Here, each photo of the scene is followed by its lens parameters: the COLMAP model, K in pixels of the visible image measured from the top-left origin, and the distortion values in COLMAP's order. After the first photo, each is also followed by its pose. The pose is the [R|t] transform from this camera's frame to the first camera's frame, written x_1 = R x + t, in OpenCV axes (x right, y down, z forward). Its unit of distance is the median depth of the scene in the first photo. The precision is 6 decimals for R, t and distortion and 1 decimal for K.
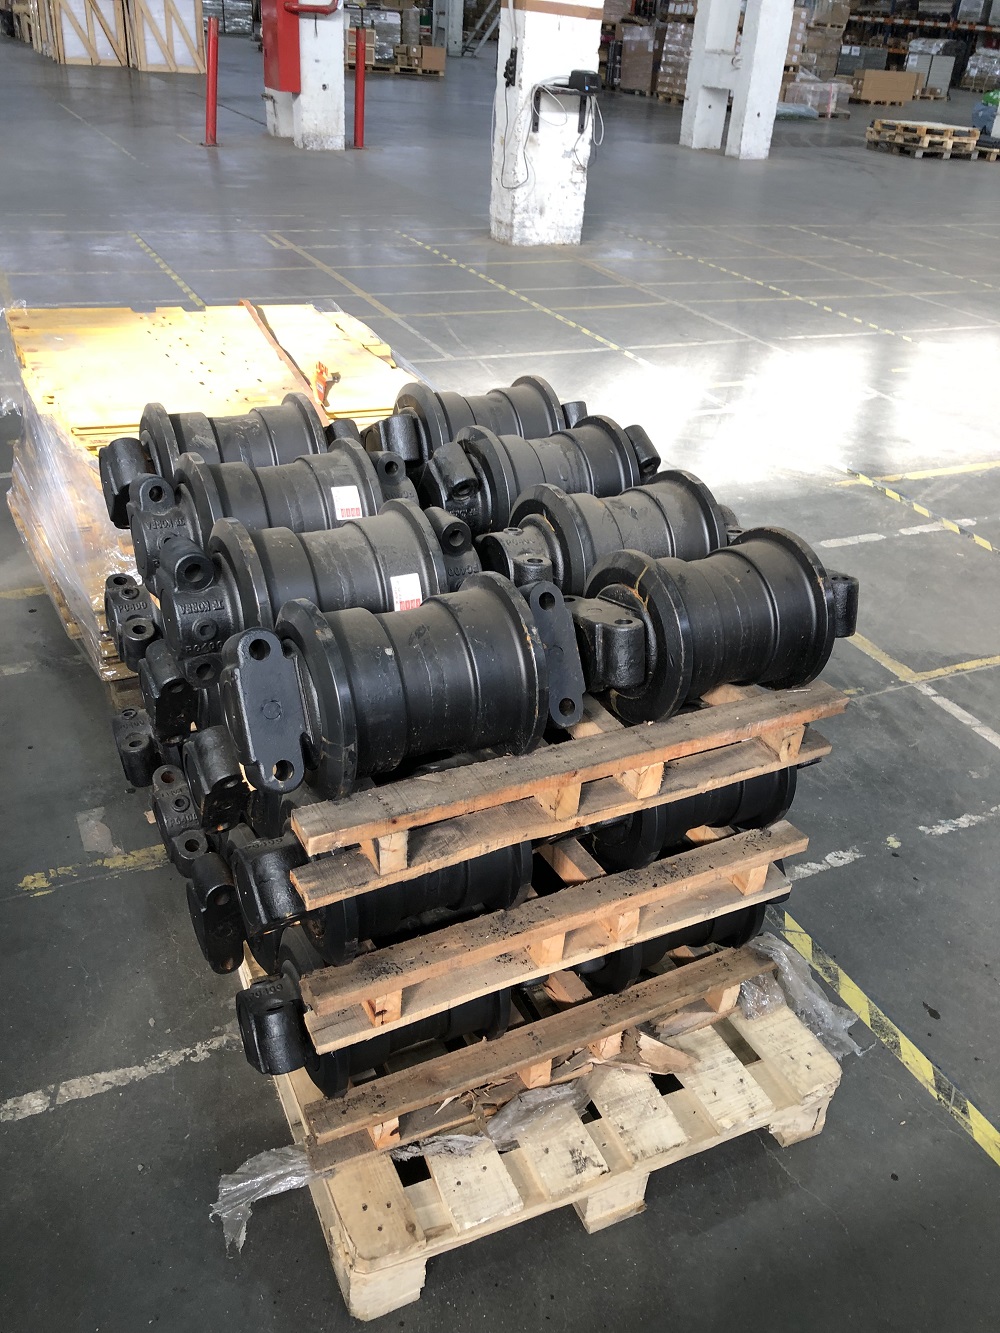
lens RADIAL K [[1057.0, 0, 500.0], [0, 1057.0, 666.5], [0, 0, 1]] dist [0.022277, -0.005876]
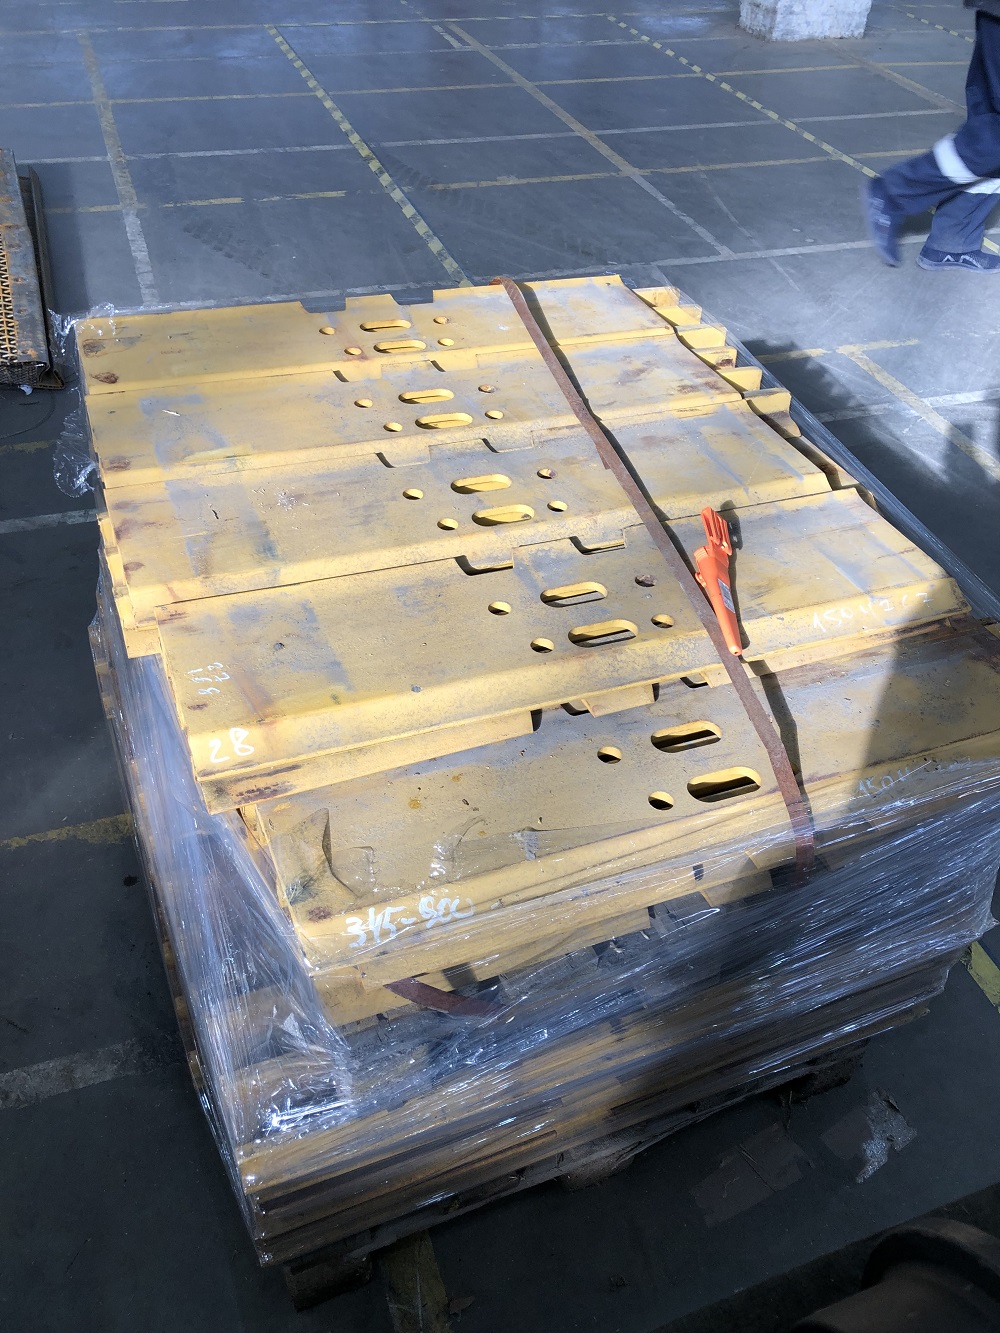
lens RADIAL K [[1023.5, 0, 500.0], [0, 1023.5, 666.5], [0, 0, 1]] dist [0.080457, -0.076751]
pose [[0.993131, 0.060414, -0.100206, -0.081507], [-0.039605, 0.979409, 0.197964, -0.116159], [0.110102, -0.192635, 0.975074, 0.204946]]
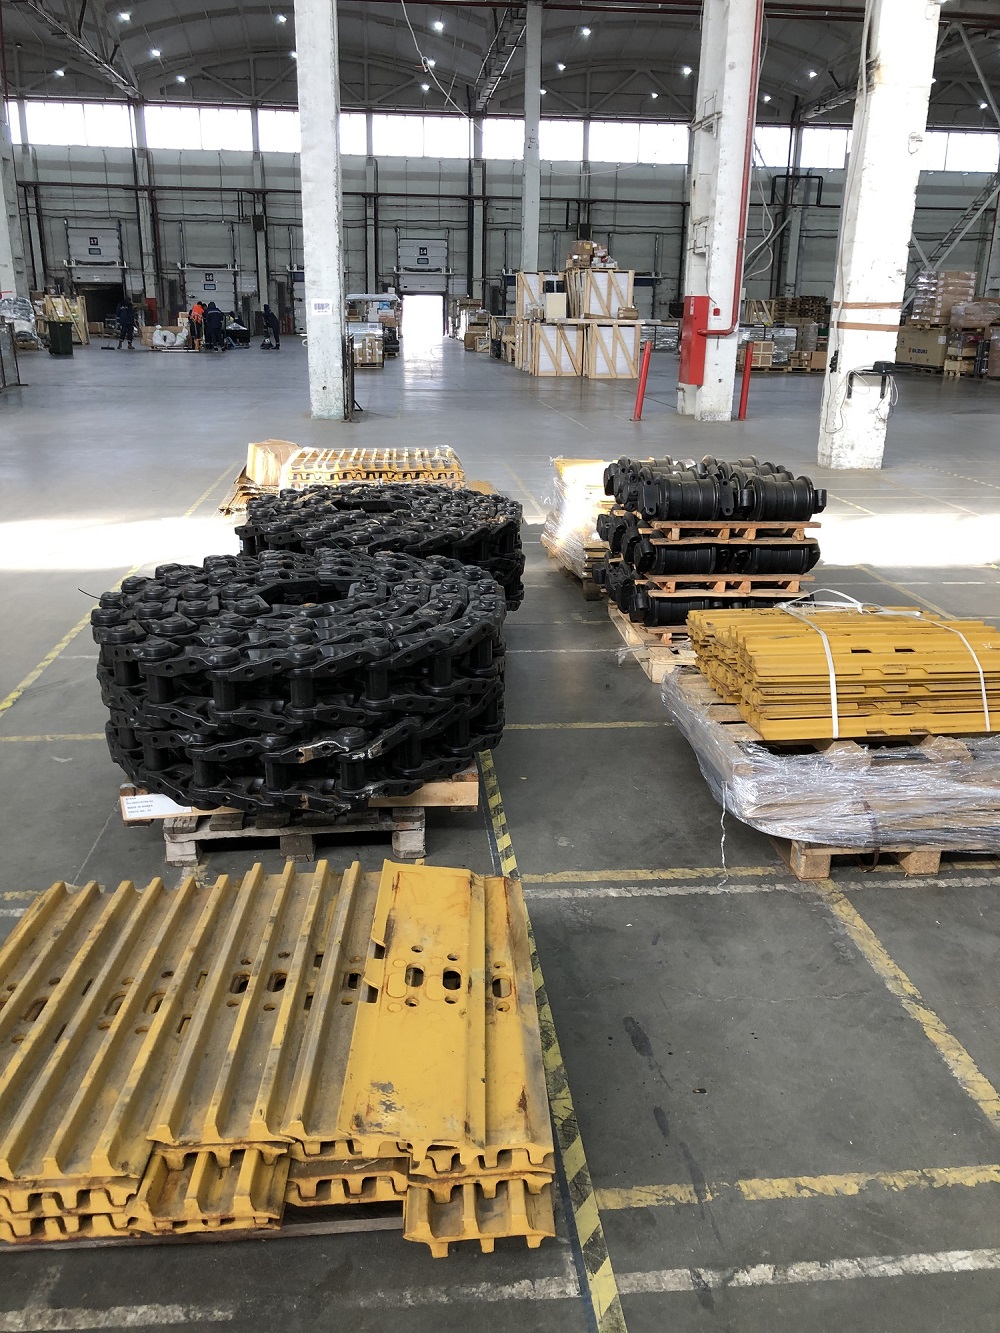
lens RADIAL K [[1057.0, 0, 500.0], [0, 1057.0, 666.5], [0, 0, 1]] dist [0.022277, -0.005876]
pose [[0.936020, 0.061355, -0.346556, 0.117262], [-0.143199, 0.965888, -0.215767, 0.273346], [0.321496, 0.251588, 0.912876, -0.462054]]
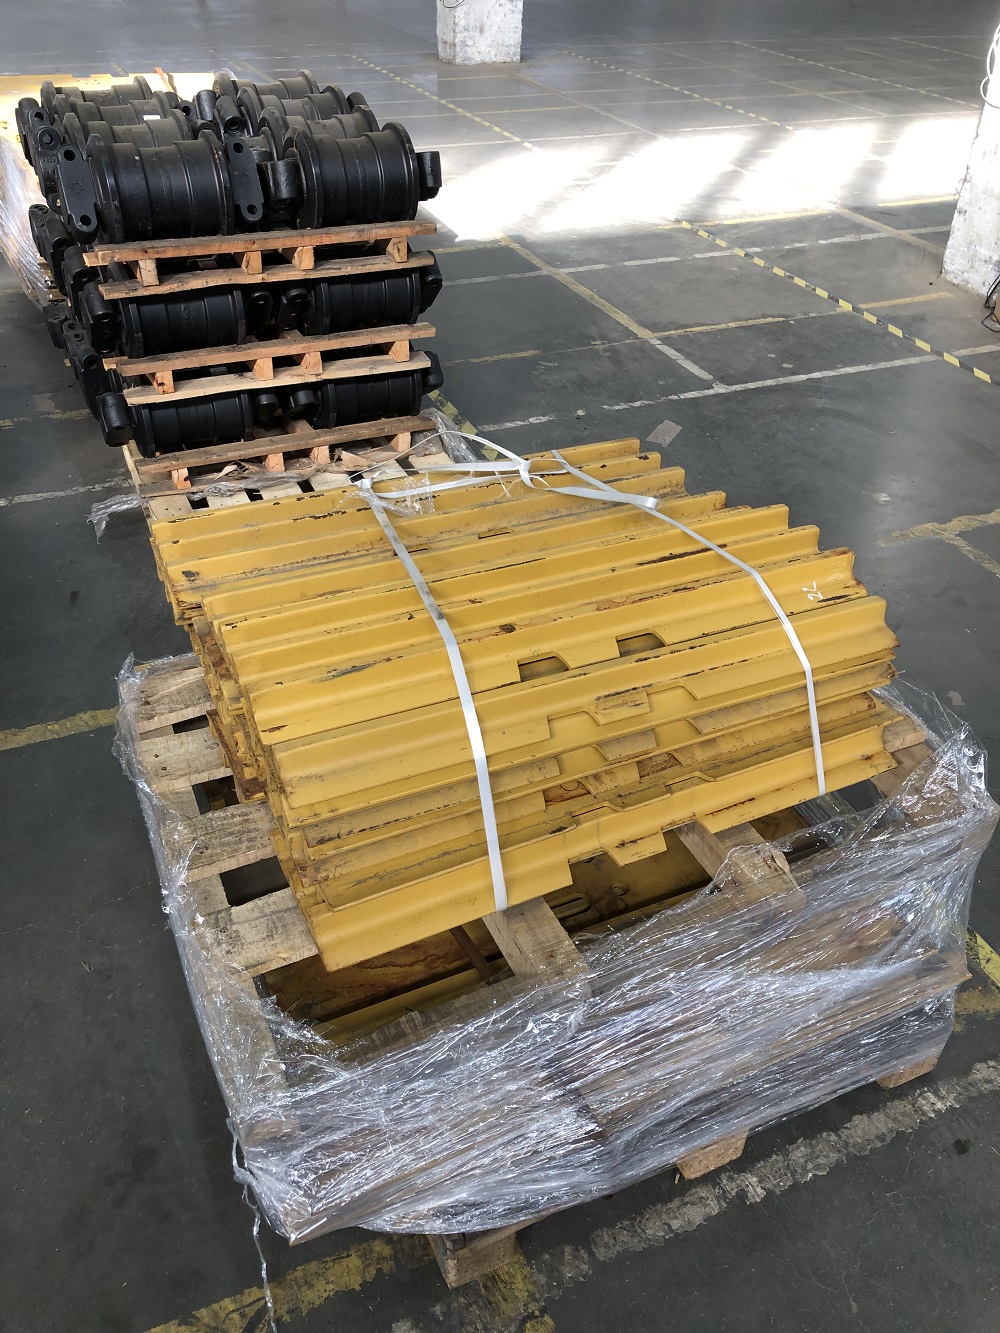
lens RADIAL K [[1060.5, 0, 489.4], [0, 1060.5, 665.7], [0, 0, 1]] dist [-0.002377, 0.050389]
pose [[0.998512, -0.011452, -0.053320, 0.104174], [0.016706, 0.994932, 0.099151, 0.119952], [0.051914, -0.099894, 0.993643, -0.163966]]
